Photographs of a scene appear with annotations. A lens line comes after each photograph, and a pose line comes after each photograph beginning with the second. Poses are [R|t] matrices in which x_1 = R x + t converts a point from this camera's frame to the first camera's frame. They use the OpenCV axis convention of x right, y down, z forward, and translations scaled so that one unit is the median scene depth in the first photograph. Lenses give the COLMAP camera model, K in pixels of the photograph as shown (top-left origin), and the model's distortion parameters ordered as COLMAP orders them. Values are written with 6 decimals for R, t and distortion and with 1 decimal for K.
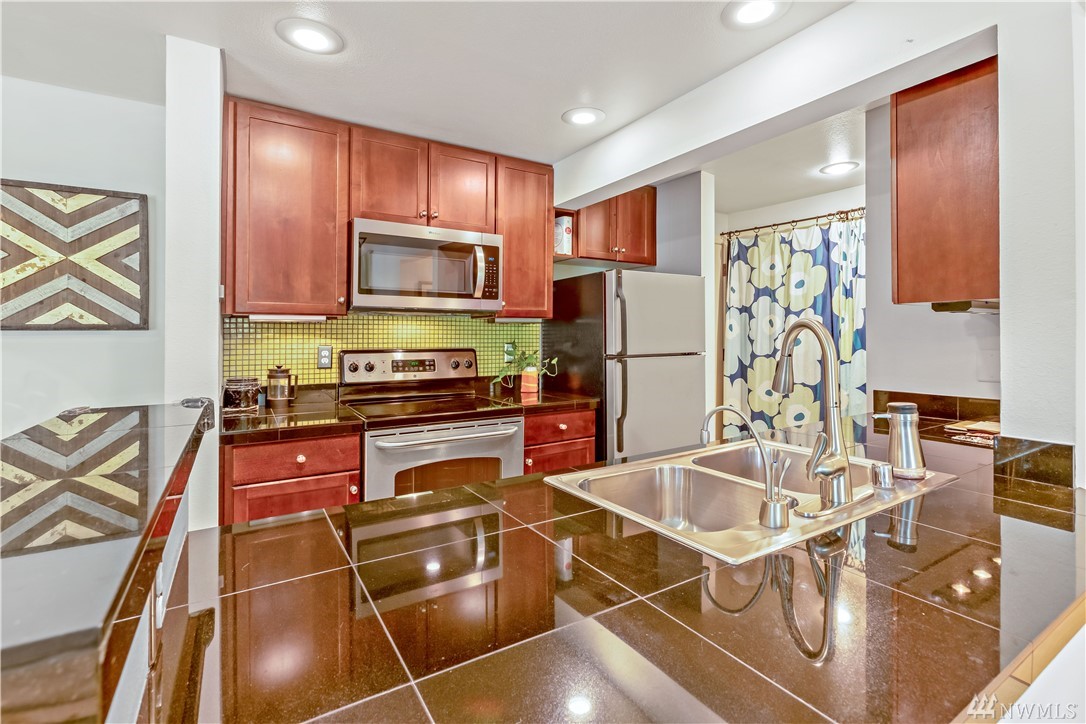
lens RADIAL K [[493.3, 0, 547.6], [0, 493.3, 332.7], [0, 0, 1]] dist [-0.022012, 0.014692]
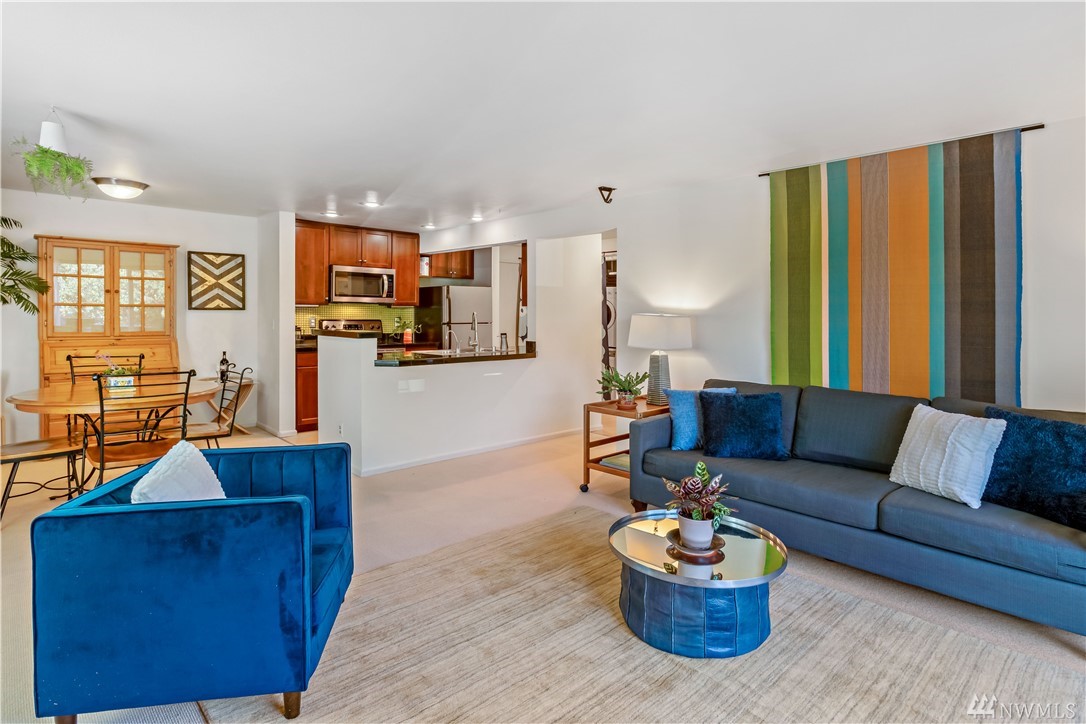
lens RADIAL K [[565.2, 0, 557.6], [0, 565.2, 348.4], [0, 0, 1]] dist [-0.002789, 0.000355]
pose [[0.977334, -0.000592, 0.211700, 0.081306], [-0.014515, 0.997456, 0.069798, -0.026108], [-0.211203, -0.071288, 0.974839, -1.584620]]
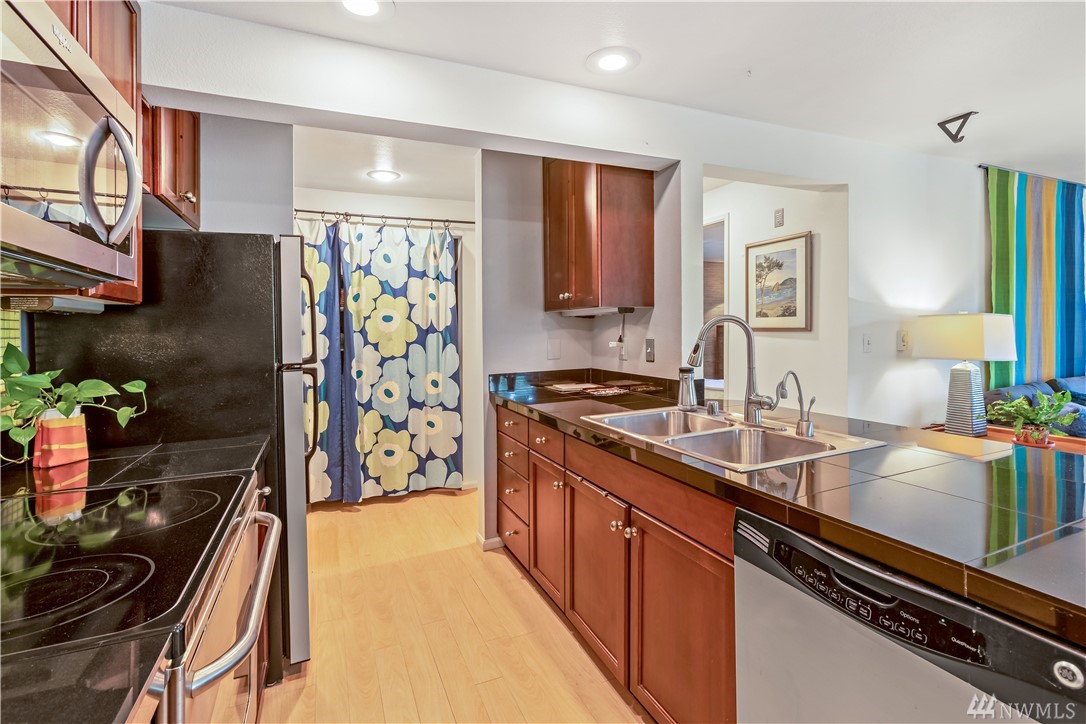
lens RADIAL K [[500.3, 0, 543.9], [0, 500.3, 335.1], [0, 0, 1]] dist [-0.002143, 0.000280]
pose [[0.152242, -0.013816, 0.988247, -0.457666], [0.013826, 0.999834, 0.011848, 0.002827], [-0.988247, 0.011860, 0.152408, 0.527729]]
